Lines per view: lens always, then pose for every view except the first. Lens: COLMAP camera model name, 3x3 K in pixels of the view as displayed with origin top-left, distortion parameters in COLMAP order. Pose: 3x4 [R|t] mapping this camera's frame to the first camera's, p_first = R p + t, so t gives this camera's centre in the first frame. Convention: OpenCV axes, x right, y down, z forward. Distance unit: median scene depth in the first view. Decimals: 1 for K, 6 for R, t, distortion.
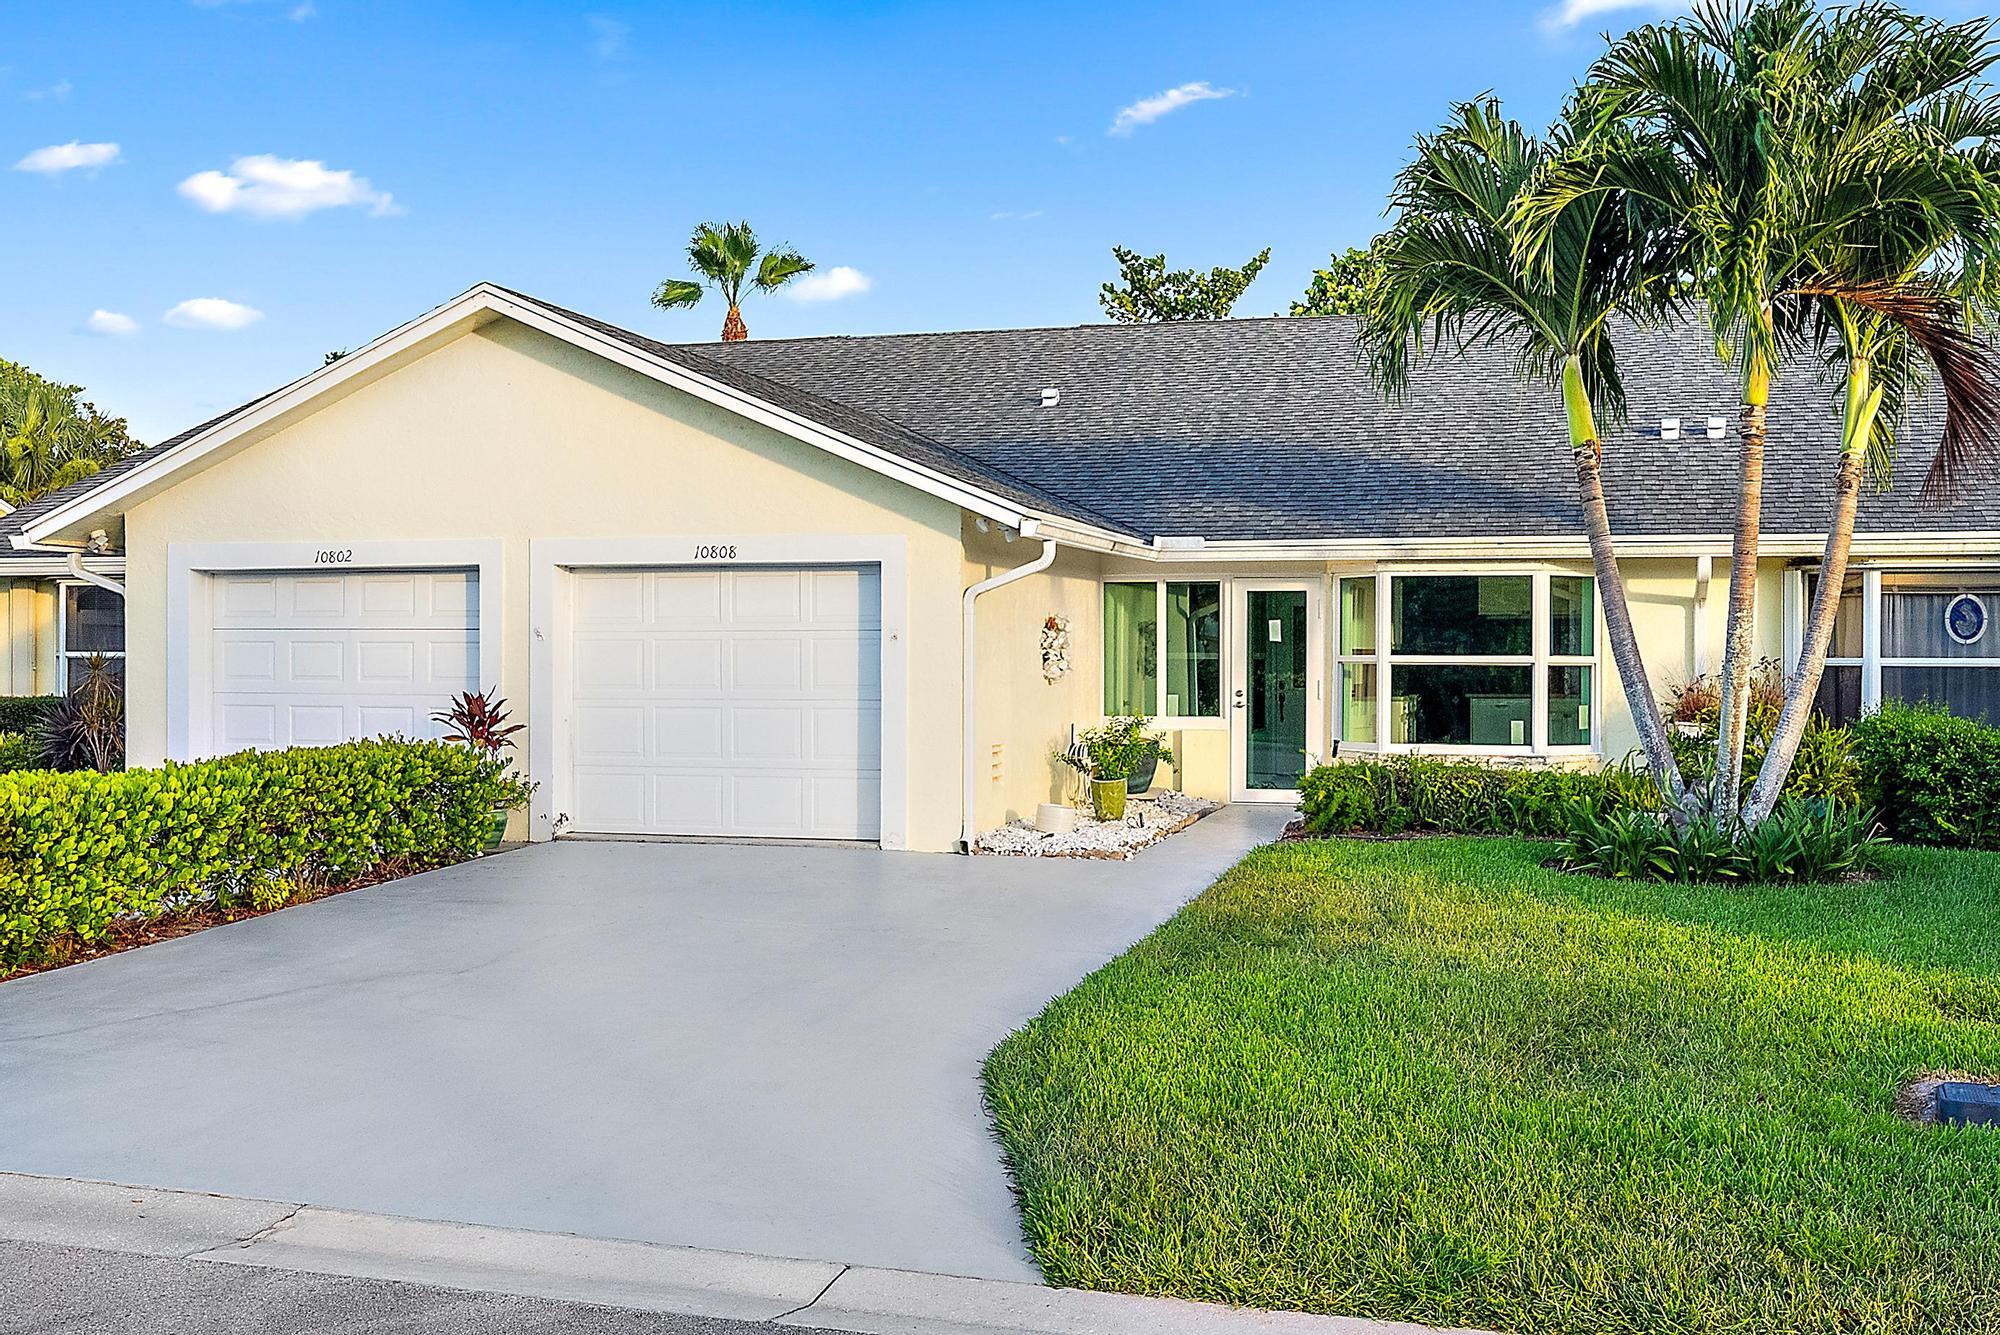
lens RADIAL K [[2050.0, 0, 998.8], [0, 2050.0, 671.1], [0, 0, 1]] dist [0.001757, 0.000000]
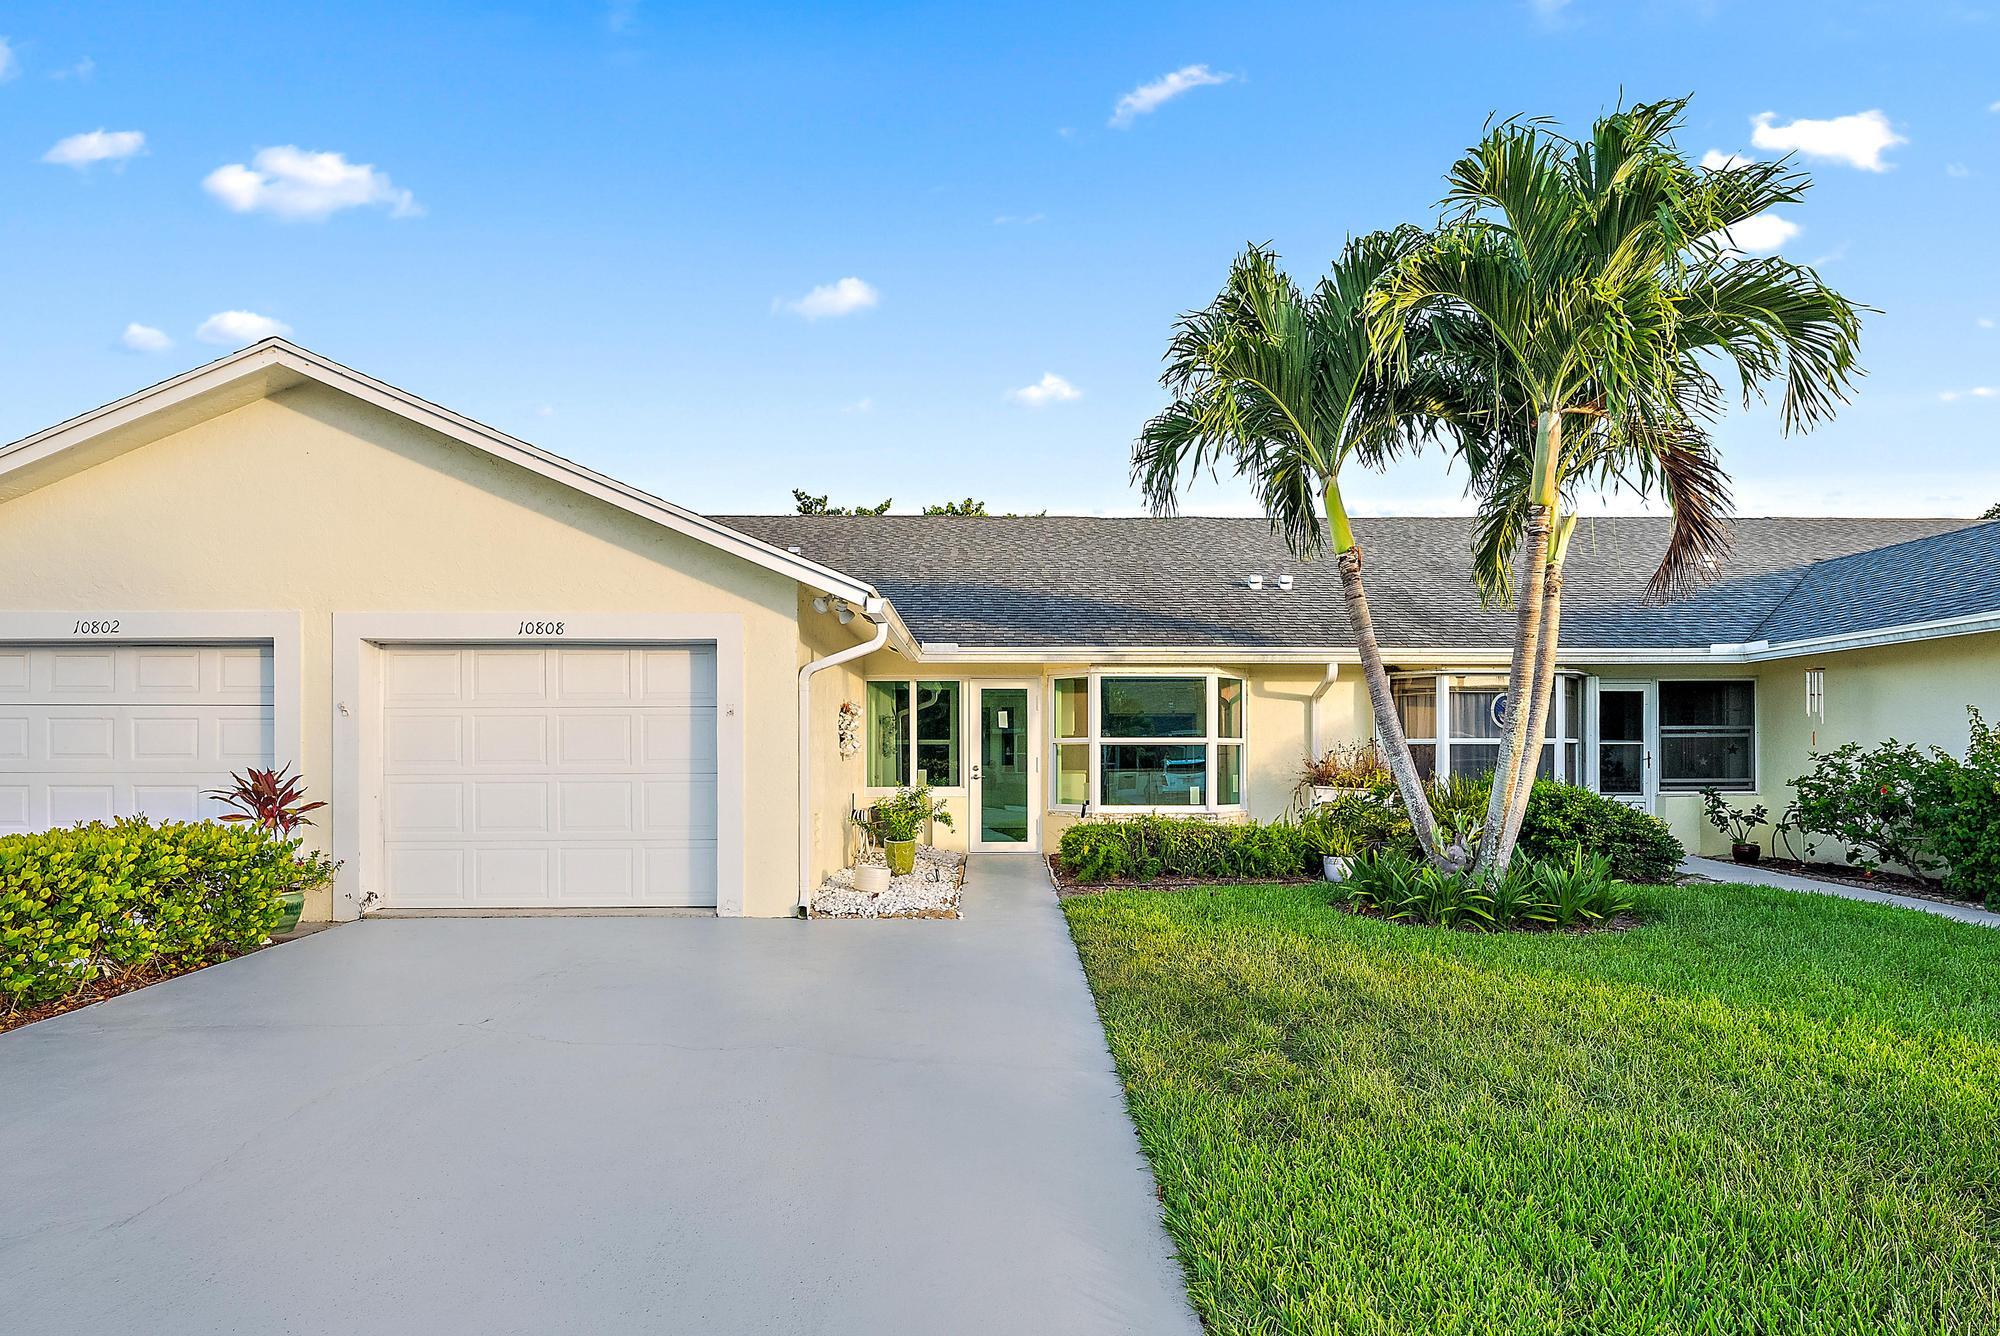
lens RADIAL K [[976.2, 0, 967.6], [0, 976.2, 765.1], [0, 0, 1]] dist [0.008887, -0.001217]
pose [[0.952954, -0.004322, 0.303085, -0.084772], [0.004876, 0.999988, -0.001070, 0.011101], [-0.303076, 0.002497, 0.952963, 0.479160]]
